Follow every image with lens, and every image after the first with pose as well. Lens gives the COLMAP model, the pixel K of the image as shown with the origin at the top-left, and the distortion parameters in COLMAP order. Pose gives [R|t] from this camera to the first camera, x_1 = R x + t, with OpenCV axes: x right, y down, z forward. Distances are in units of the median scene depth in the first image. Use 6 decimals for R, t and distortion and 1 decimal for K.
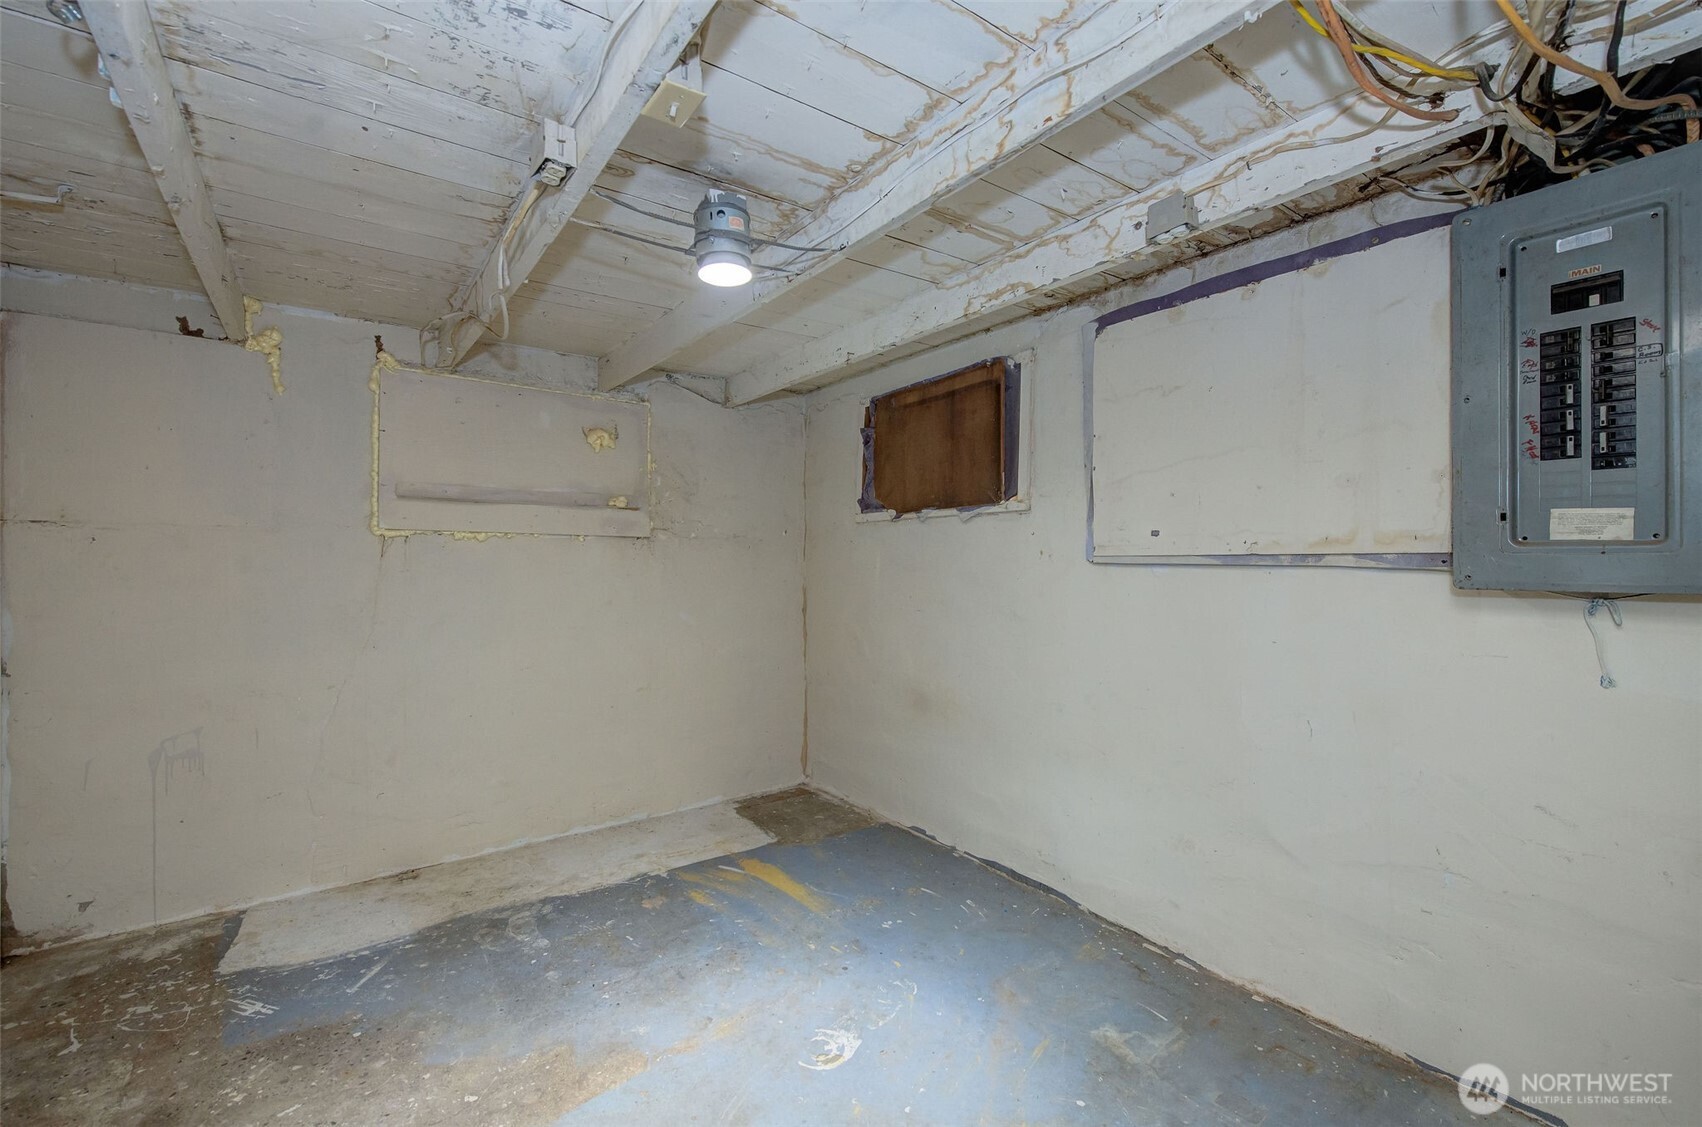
lens RADIAL K [[692.0, 0, 857.7], [0, 692.0, 543.7], [0, 0, 1]] dist [0.001963, 0.000119]
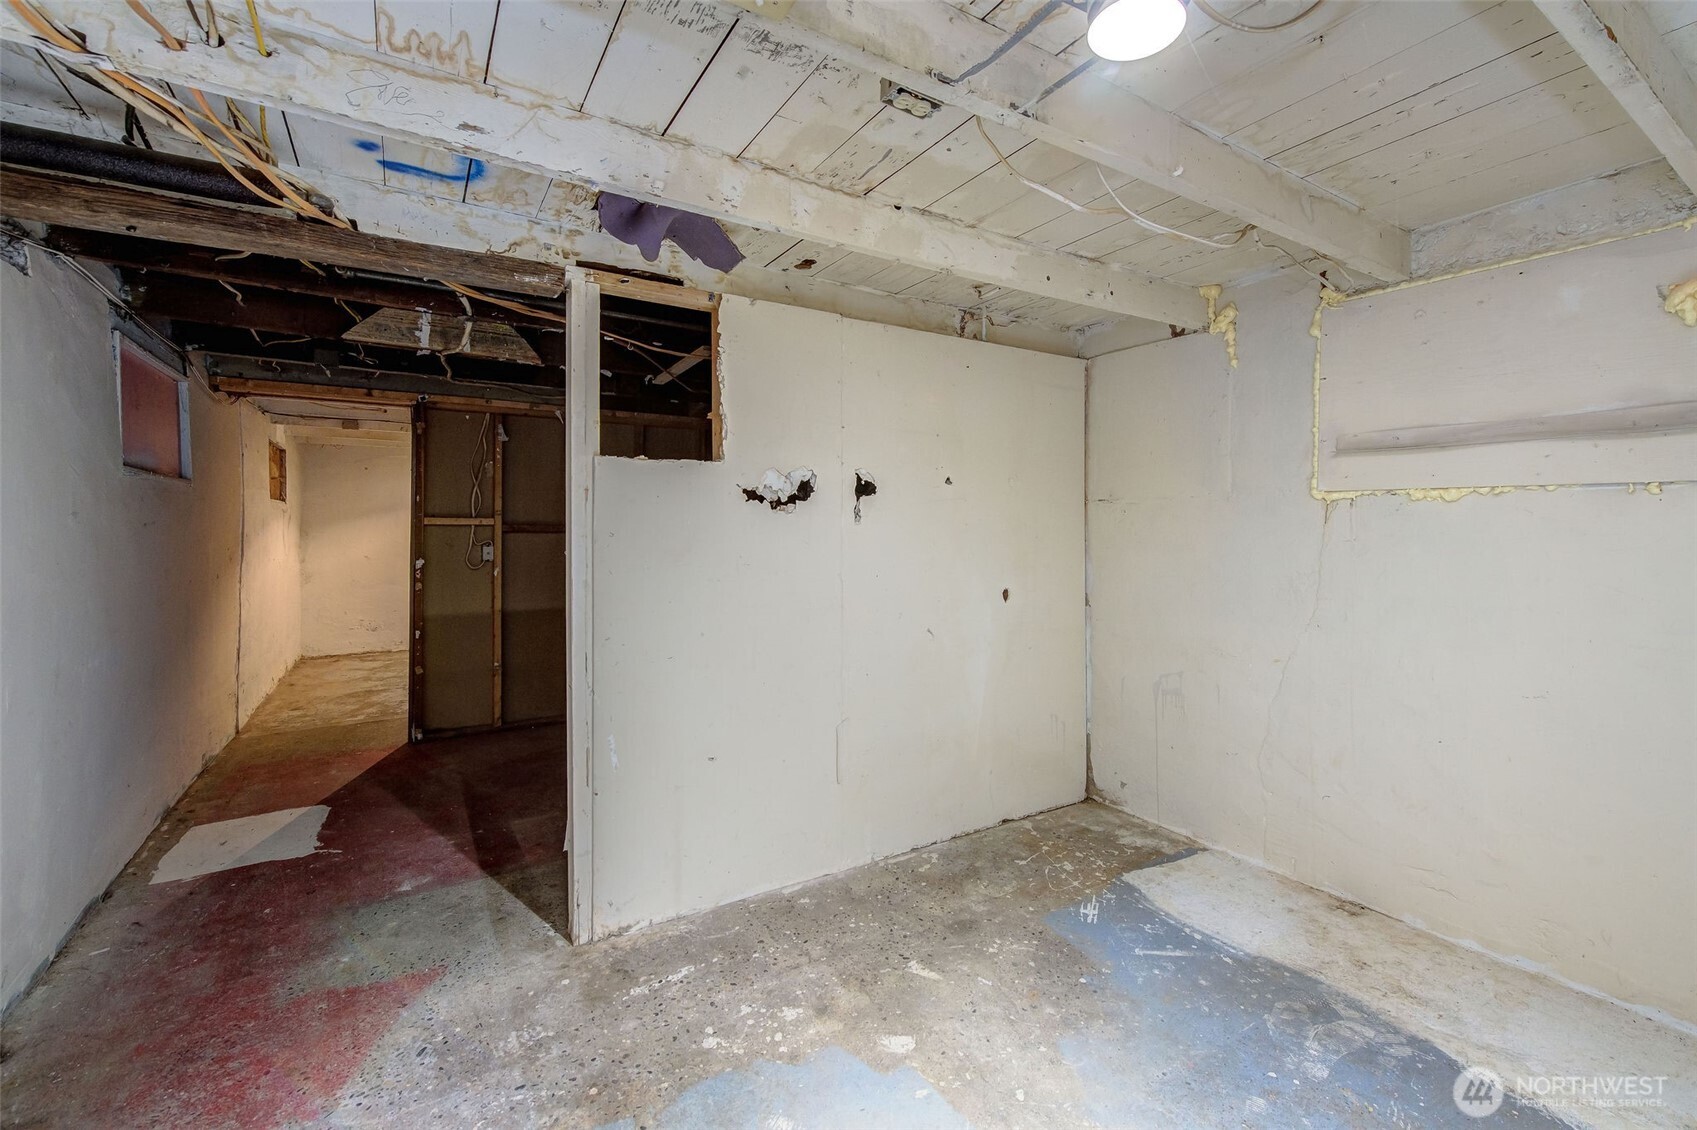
lens RADIAL K [[707.5, 0, 851.0], [0, 707.5, 511.1], [0, 0, 1]] dist [-0.000652, -0.000312]
pose [[-0.055578, -0.023673, -0.998174, 0.277144], [0.021384, 0.999461, -0.024894, 0.015046], [0.998225, -0.022728, -0.055042, 0.534509]]
